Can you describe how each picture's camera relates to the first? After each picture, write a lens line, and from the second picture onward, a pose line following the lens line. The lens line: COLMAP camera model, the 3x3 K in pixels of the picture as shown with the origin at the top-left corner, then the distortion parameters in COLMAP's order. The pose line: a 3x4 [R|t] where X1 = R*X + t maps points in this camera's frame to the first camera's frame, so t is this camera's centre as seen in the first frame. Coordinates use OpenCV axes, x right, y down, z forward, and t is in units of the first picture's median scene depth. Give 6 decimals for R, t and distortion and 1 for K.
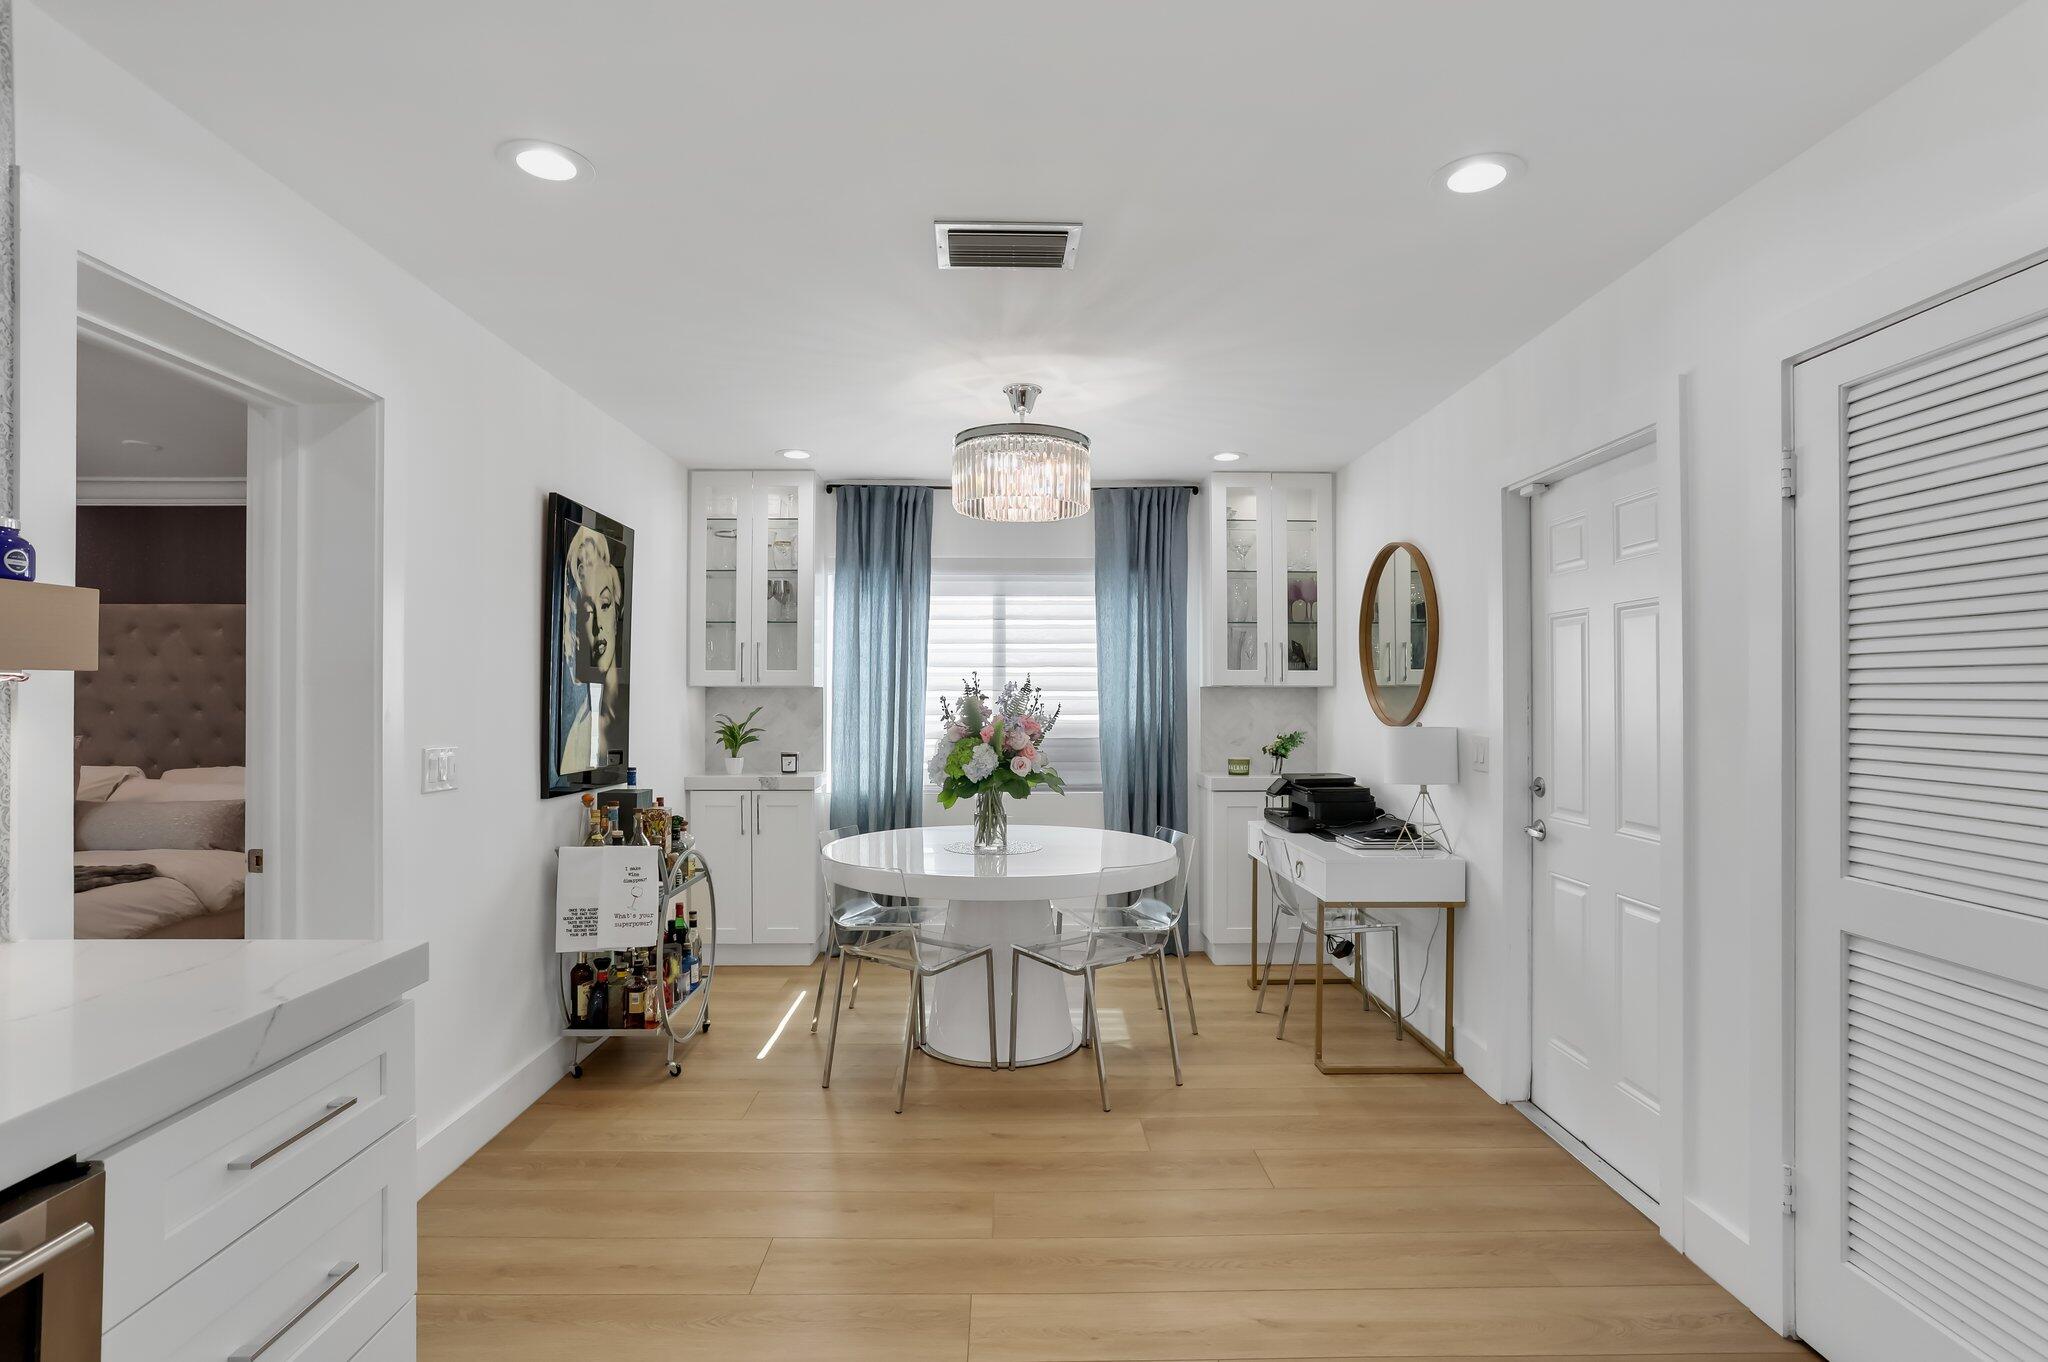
lens RADIAL K [[971.2, 0, 1022.7], [0, 971.2, 691.5], [0, 0, 1]] dist [-0.024771, 0.005889]
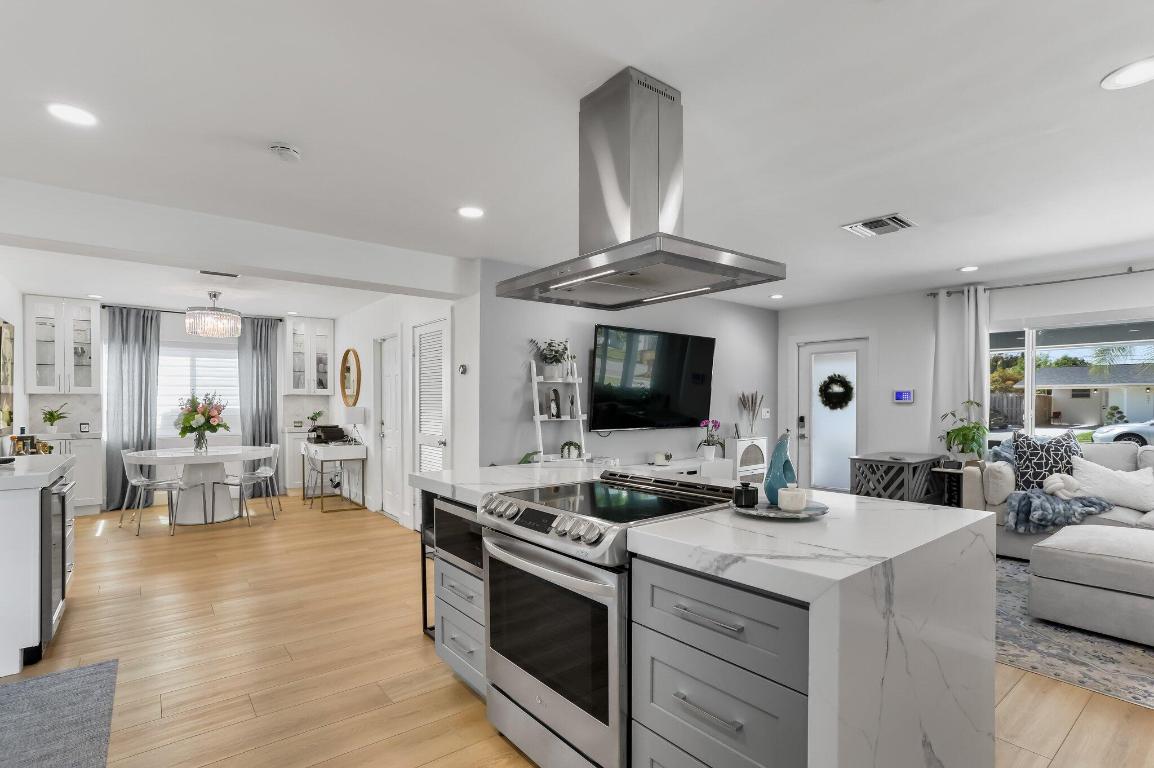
lens RADIAL K [[547.3, 0, 558.0], [0, 547.3, 405.3], [0, 0, 1]] dist [-0.024771, 0.005889]
pose [[0.803960, -0.006867, 0.594643, -0.107559], [-0.000974, 0.999917, 0.012863, 0.004805], [-0.594682, -0.010921, 0.803887, -0.717551]]
